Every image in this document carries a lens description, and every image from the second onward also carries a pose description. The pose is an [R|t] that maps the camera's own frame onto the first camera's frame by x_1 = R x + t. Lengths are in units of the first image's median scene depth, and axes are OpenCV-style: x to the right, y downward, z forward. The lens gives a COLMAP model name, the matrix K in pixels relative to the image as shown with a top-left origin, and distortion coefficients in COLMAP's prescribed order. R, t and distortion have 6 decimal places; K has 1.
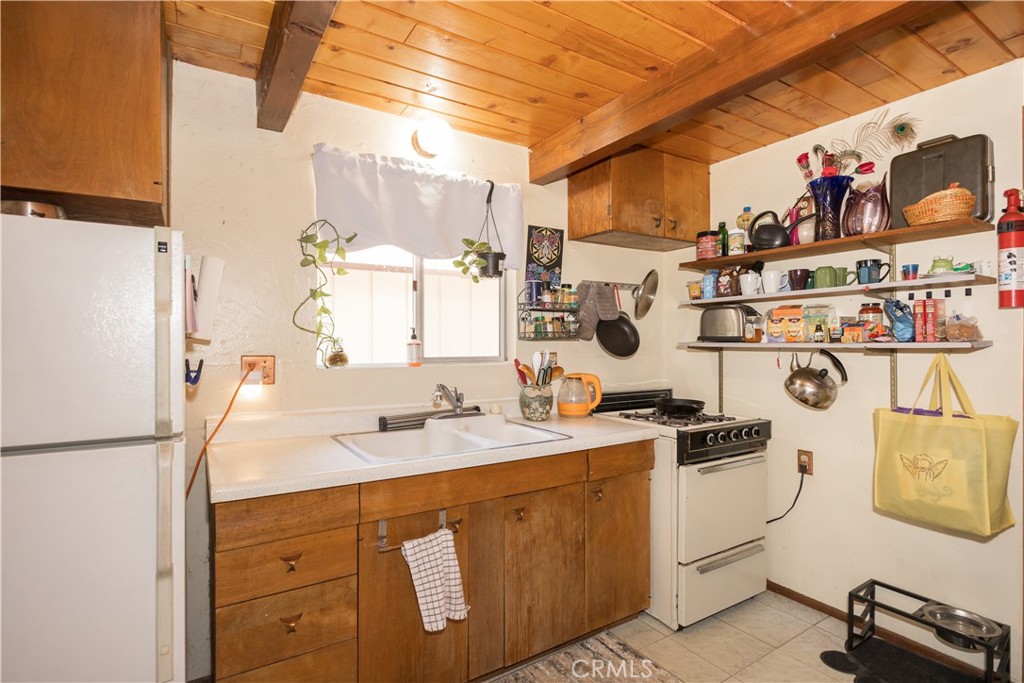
lens RADIAL K [[481.9, 0, 512.0], [0, 481.9, 341.5], [0, 0, 1]] dist [-0.006835, 0.000450]
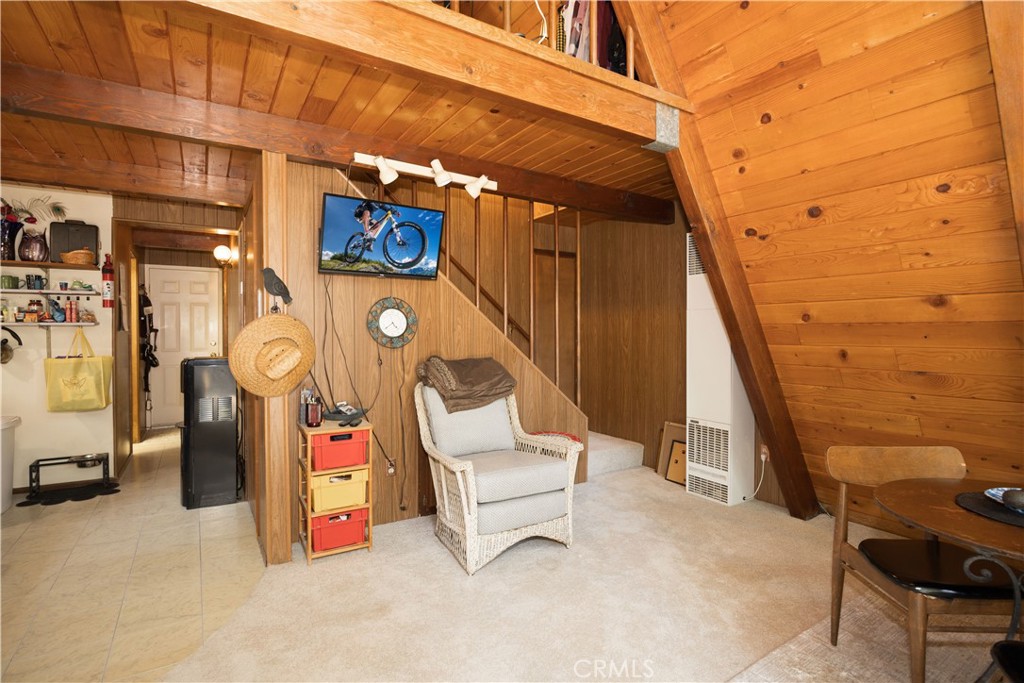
lens RADIAL K [[493.3, 0, 505.2], [0, 493.3, 337.2], [0, 0, 1]] dist [-0.011543, -0.000065]
pose [[-0.007602, -0.007741, 0.999941, -1.027868], [0.000488, 0.999970, 0.007745, 0.041812], [-0.999971, 0.000547, -0.007598, -0.682543]]
